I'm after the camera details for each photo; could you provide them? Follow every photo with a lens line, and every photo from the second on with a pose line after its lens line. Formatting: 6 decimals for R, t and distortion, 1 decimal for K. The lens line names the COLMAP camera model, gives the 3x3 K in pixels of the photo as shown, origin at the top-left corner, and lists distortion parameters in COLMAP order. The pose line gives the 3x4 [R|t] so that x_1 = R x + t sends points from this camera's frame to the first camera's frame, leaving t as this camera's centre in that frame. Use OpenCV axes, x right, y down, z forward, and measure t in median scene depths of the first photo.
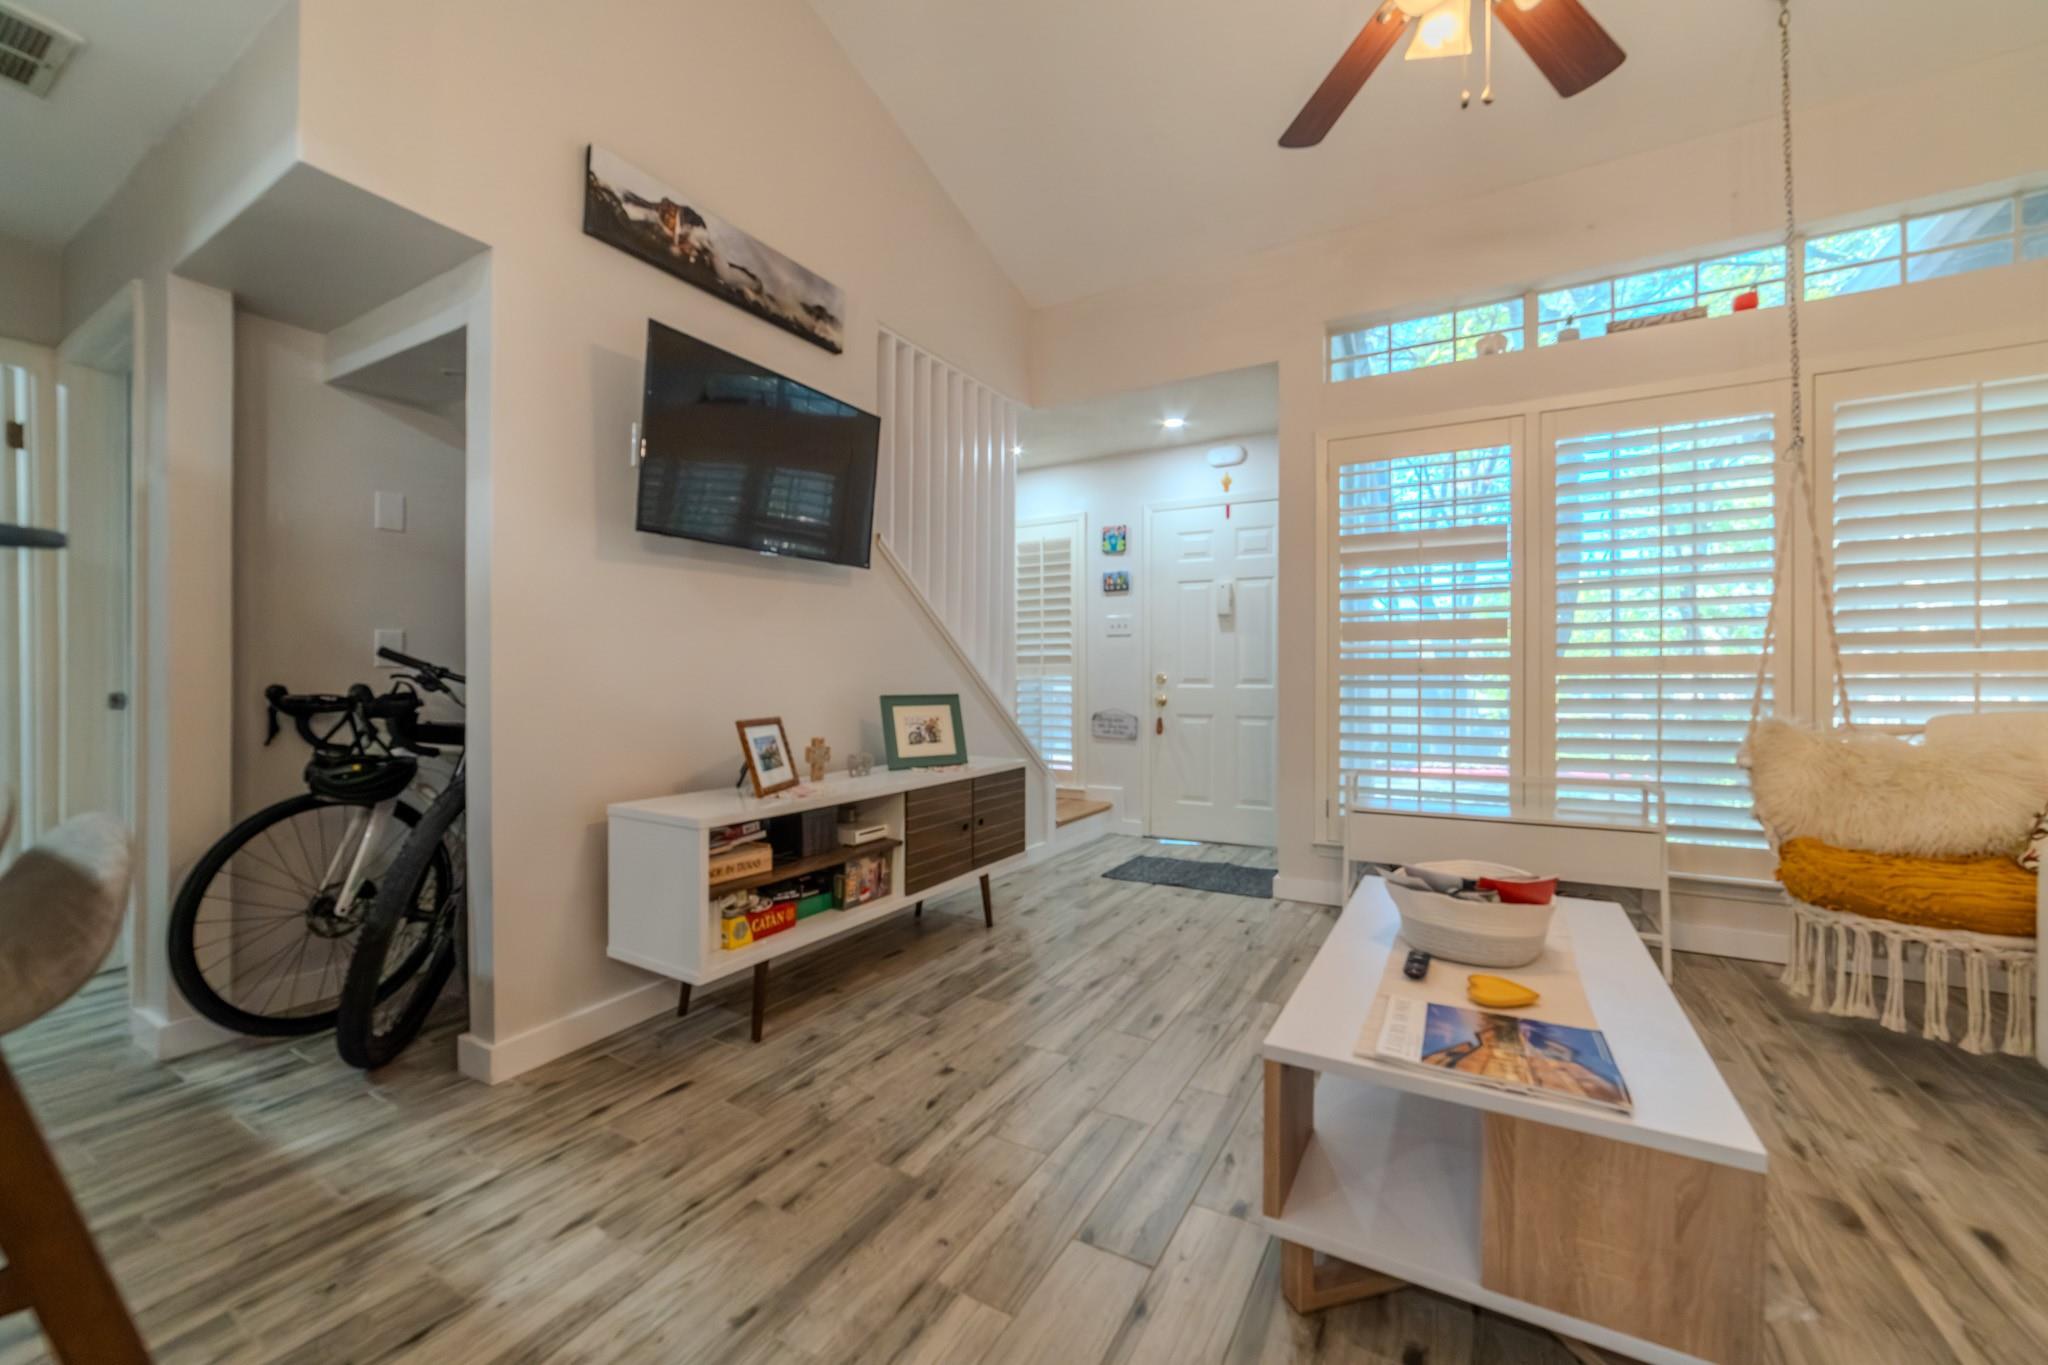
lens RADIAL K [[794.5, 0, 1026.1], [0, 794.5, 682.0], [0, 0, 1]] dist [-0.017488, 0.006709]
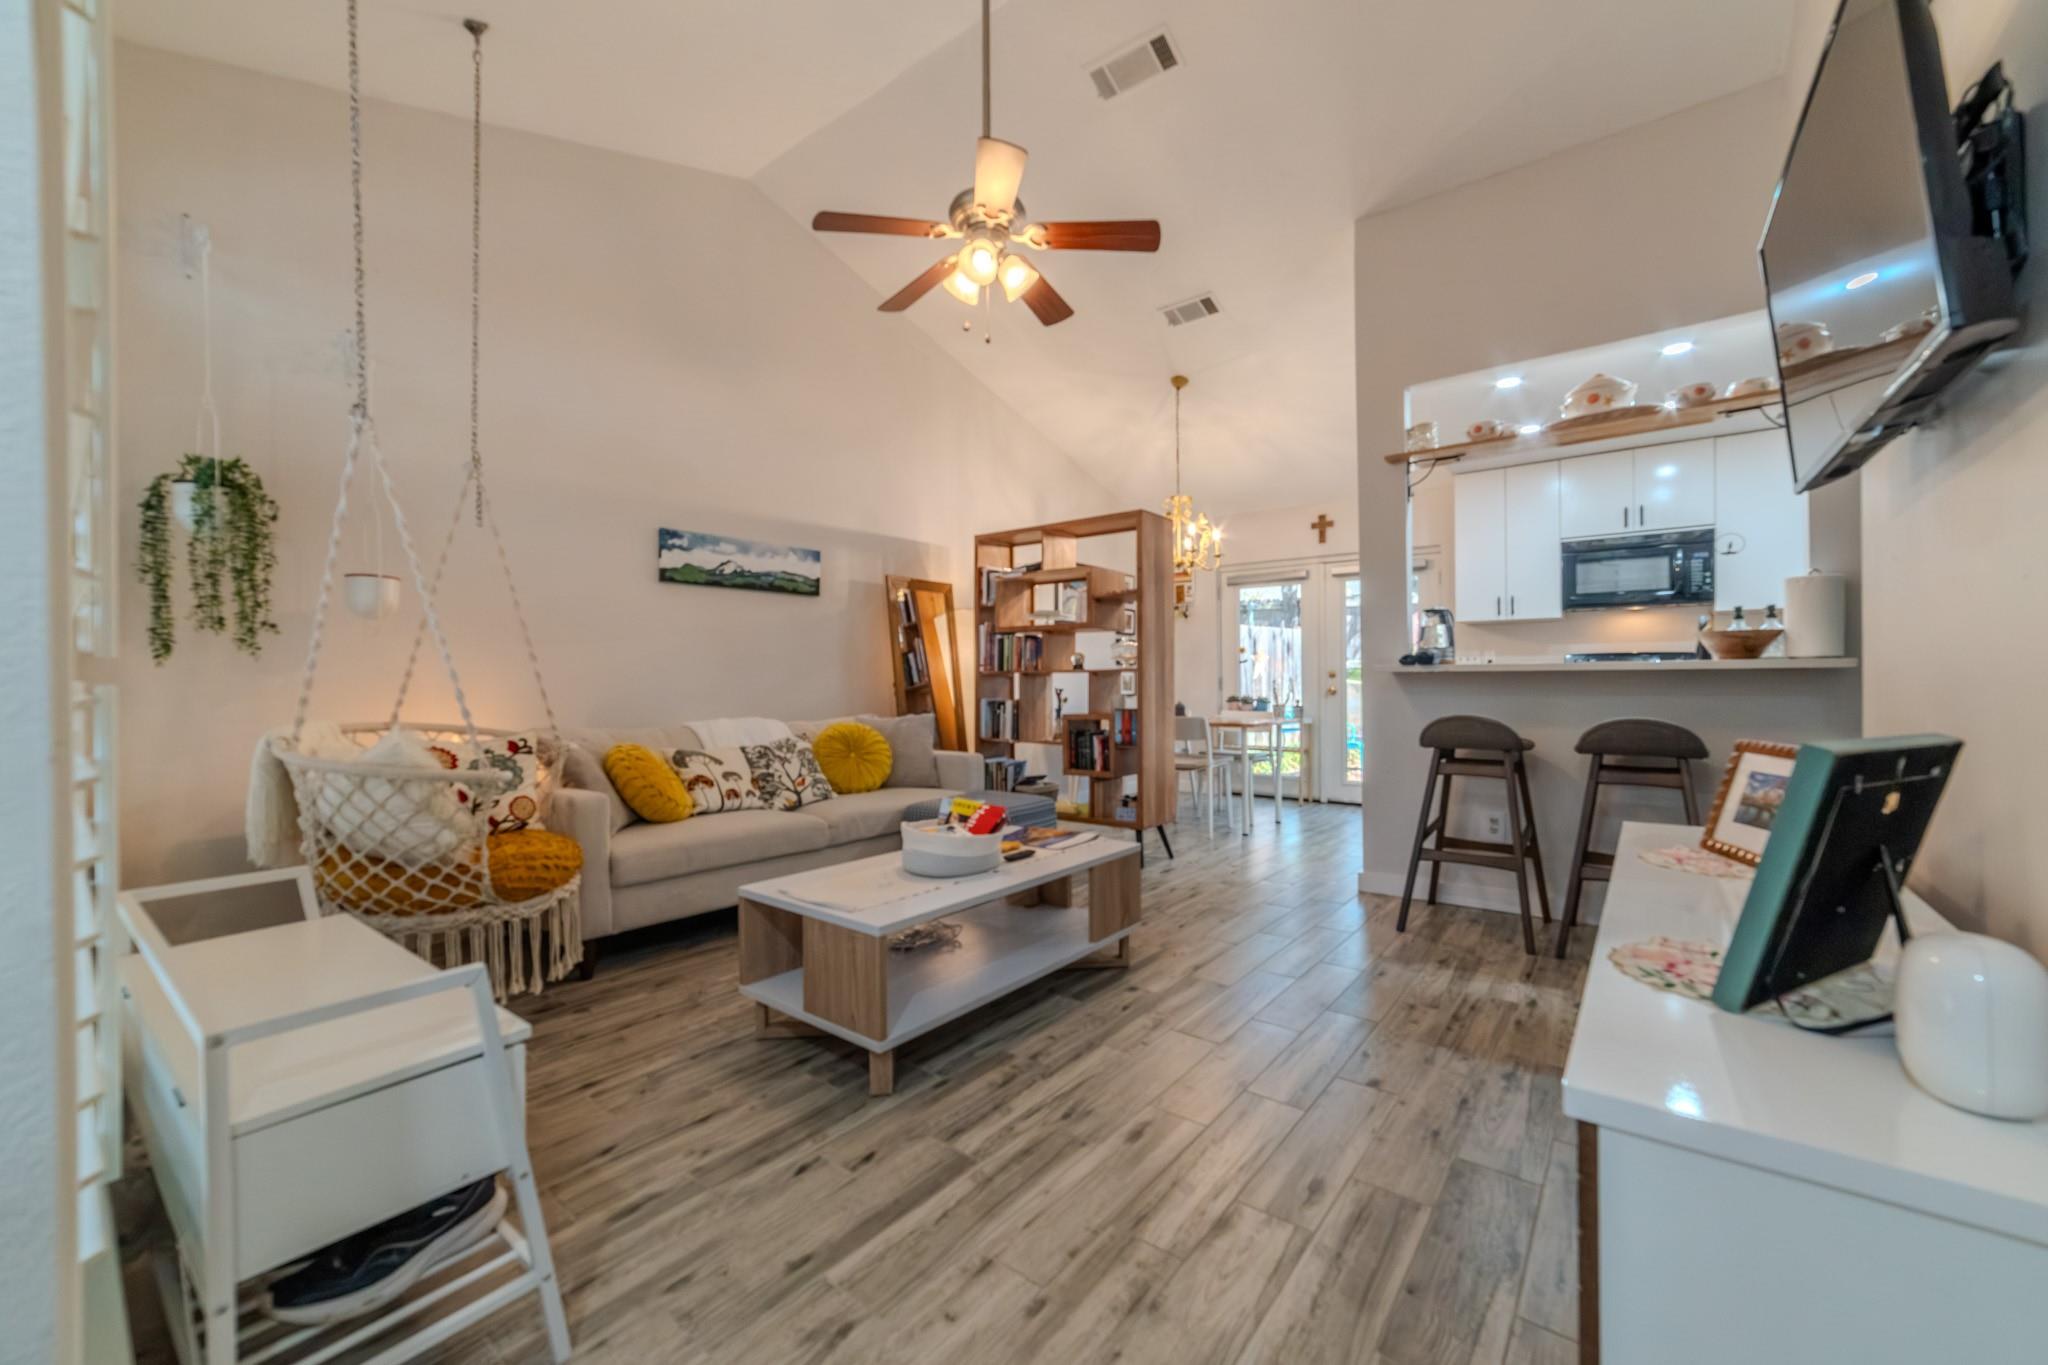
lens RADIAL K [[794.5, 0, 1026.7], [0, 794.5, 681.1], [0, 0, 1]] dist [-0.017488, 0.006709]
pose [[-0.989489, 0.007021, 0.144436, 0.117496], [0.007308, 0.999972, 0.001457, -0.005767], [-0.144422, 0.002497, -0.989513, 1.322157]]
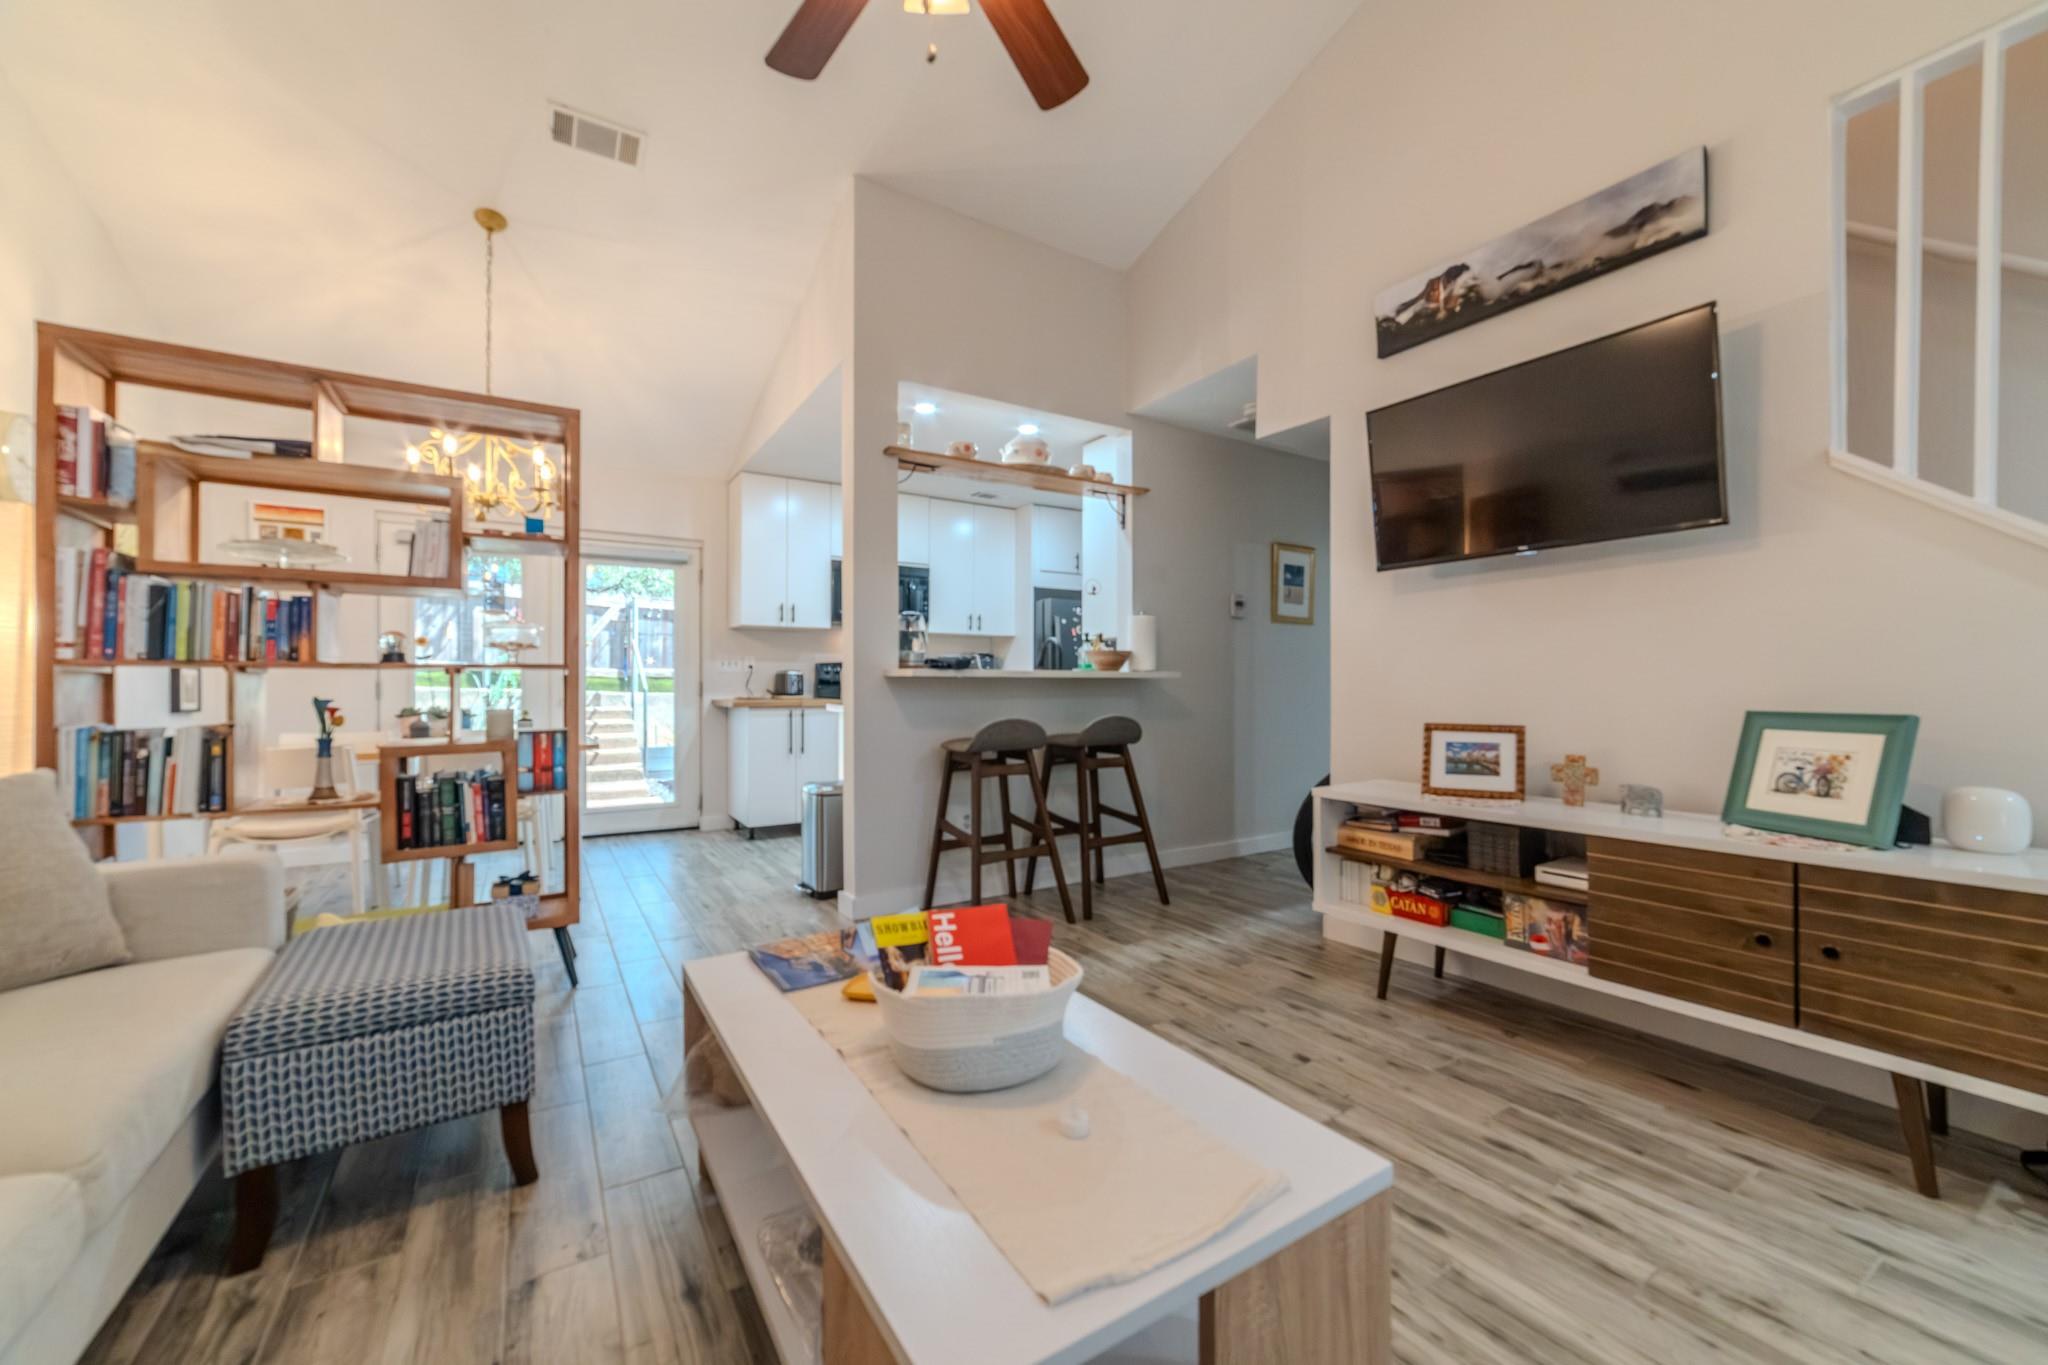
lens RADIAL K [[794.5, 0, 1032.6], [0, 794.5, 680.6], [0, 0, 1]] dist [-0.017488, 0.006709]
pose [[-0.452723, -0.003227, -0.891645, 0.654362], [-0.001220, 0.999995, -0.003000, -0.004987], [0.891650, -0.000271, -0.452725, 0.754937]]
